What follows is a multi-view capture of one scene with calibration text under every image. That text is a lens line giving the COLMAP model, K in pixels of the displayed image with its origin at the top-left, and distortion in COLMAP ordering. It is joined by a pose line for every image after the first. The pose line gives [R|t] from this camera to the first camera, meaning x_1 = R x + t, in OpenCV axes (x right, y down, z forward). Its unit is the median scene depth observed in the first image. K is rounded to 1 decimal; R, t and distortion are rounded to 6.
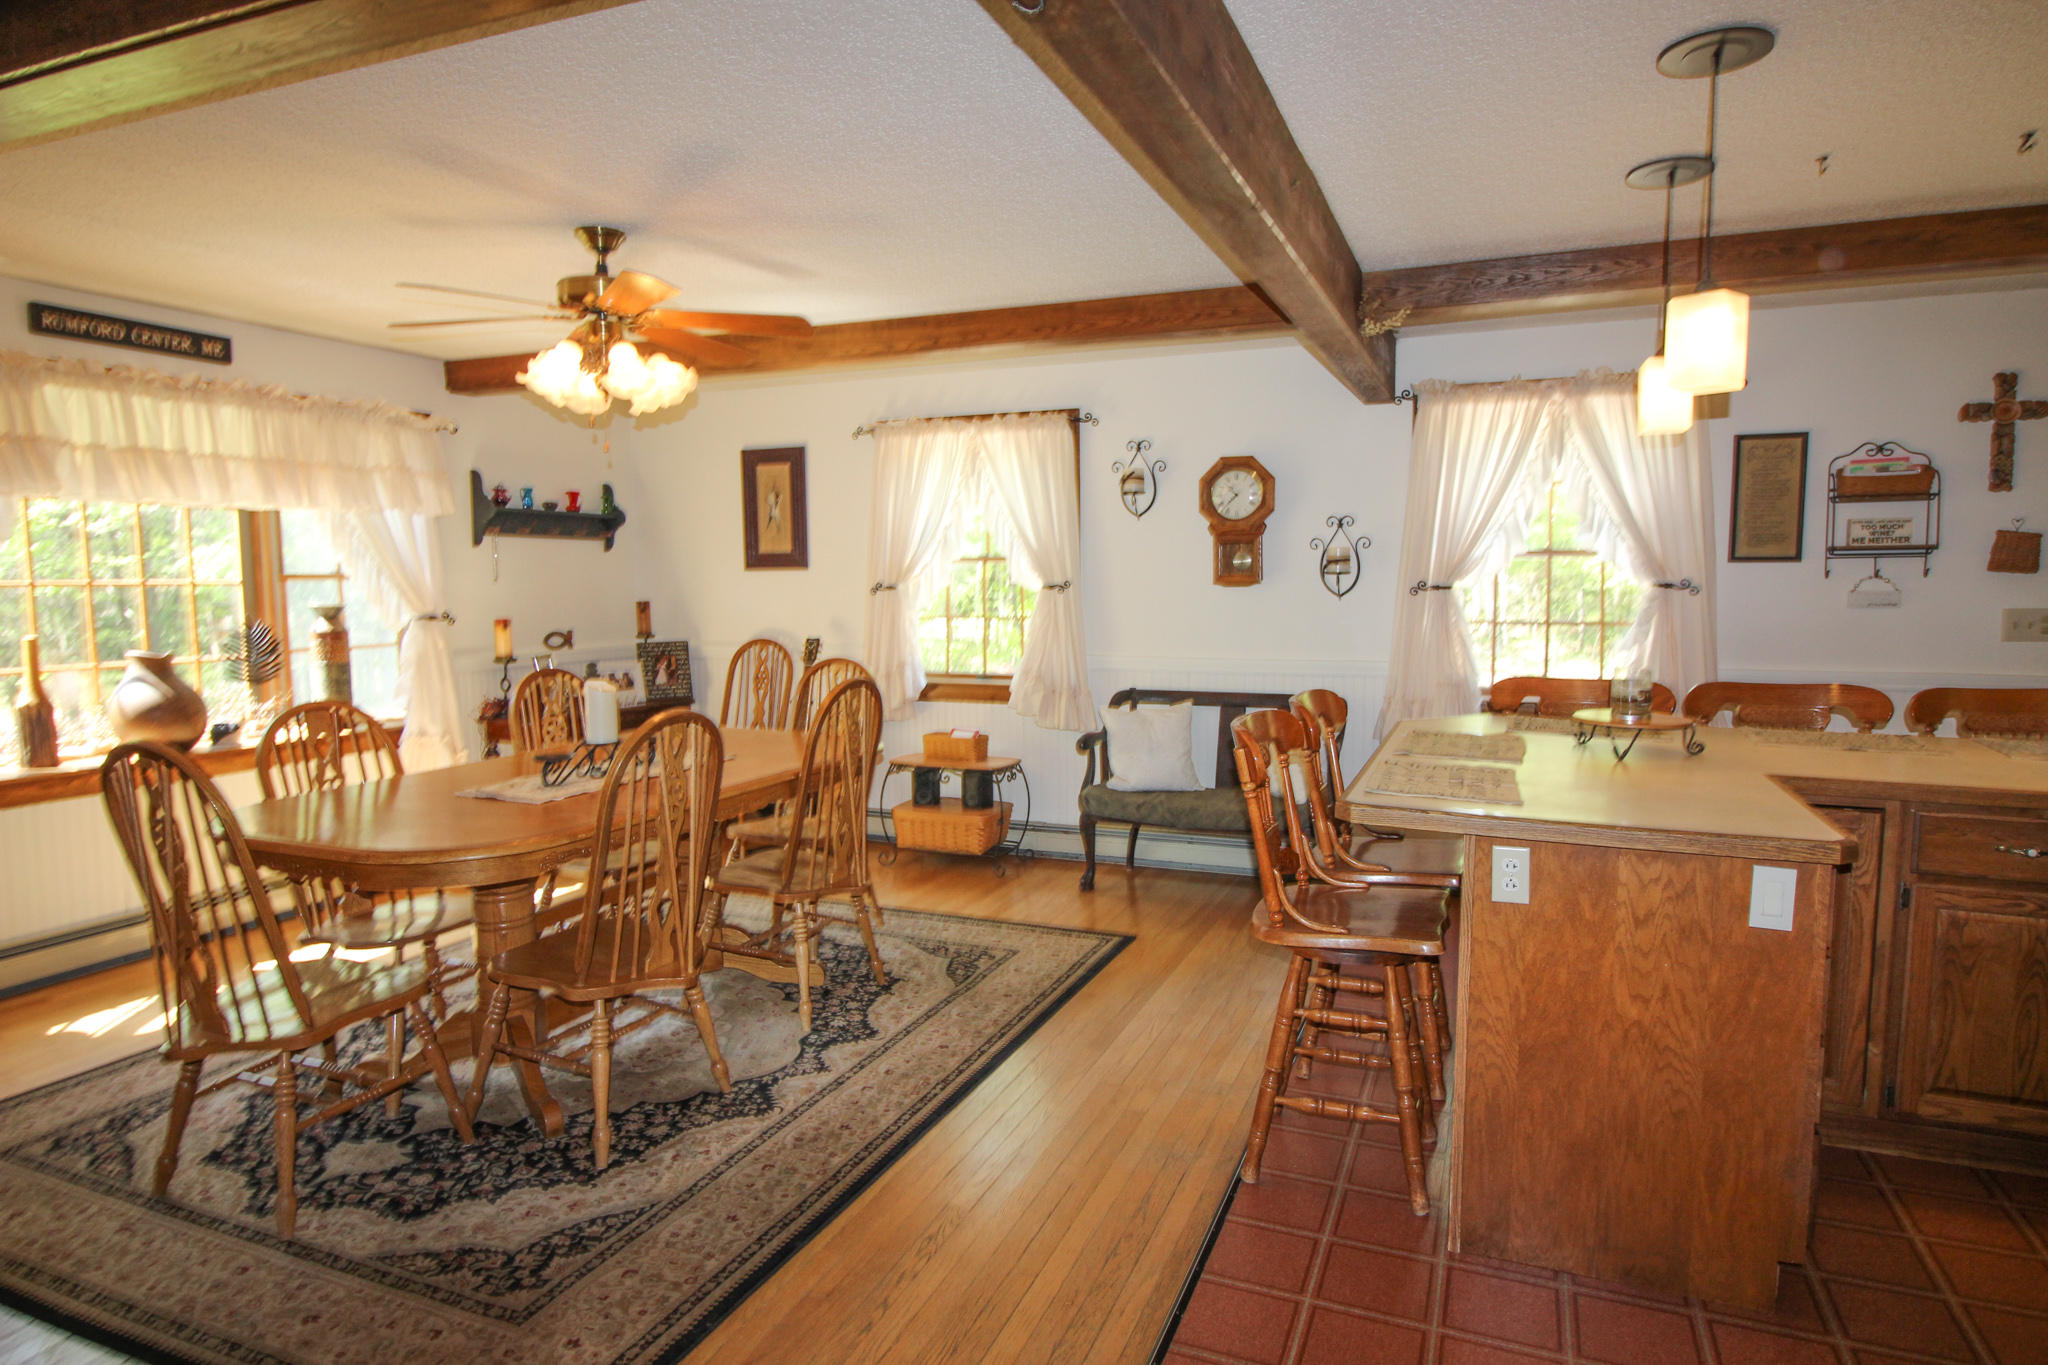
lens RADIAL K [[1167.3, 0, 1024.0], [0, 1167.3, 682.5], [0, 0, 1]] dist [-0.000185, 0.000395]
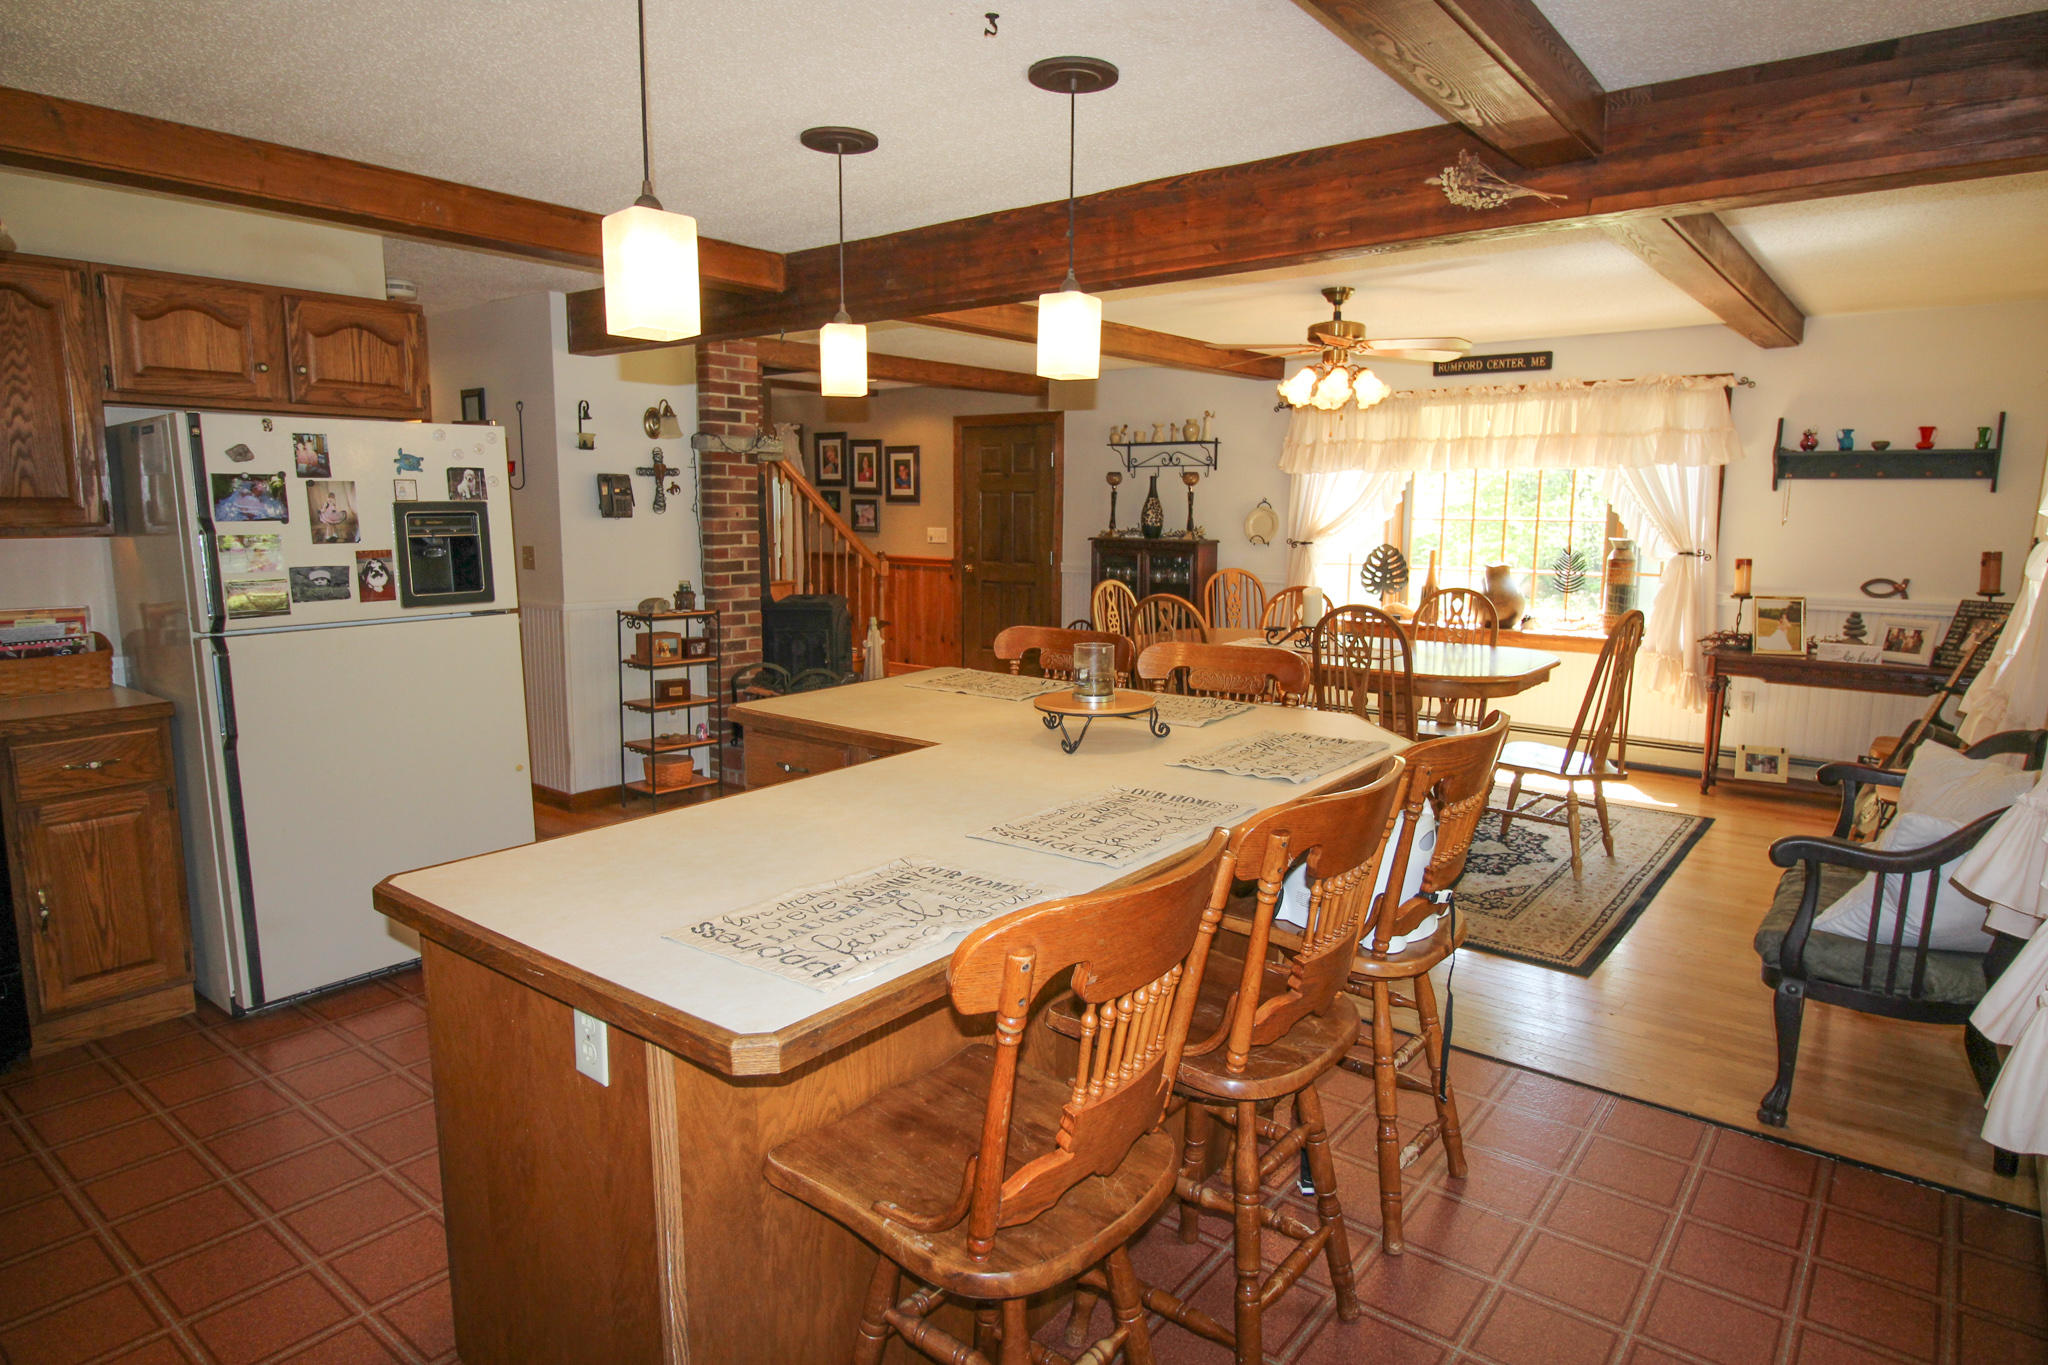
lens RADIAL K [[1167.3, 0, 1024.0], [0, 1167.3, 682.5], [0, 0, 1]] dist [-0.000185, 0.000395]
pose [[-0.270213, 0.148502, -0.951279, 0.917158], [-0.091237, 0.979638, 0.178845, -0.089410], [0.958468, 0.135118, -0.251162, 0.774492]]
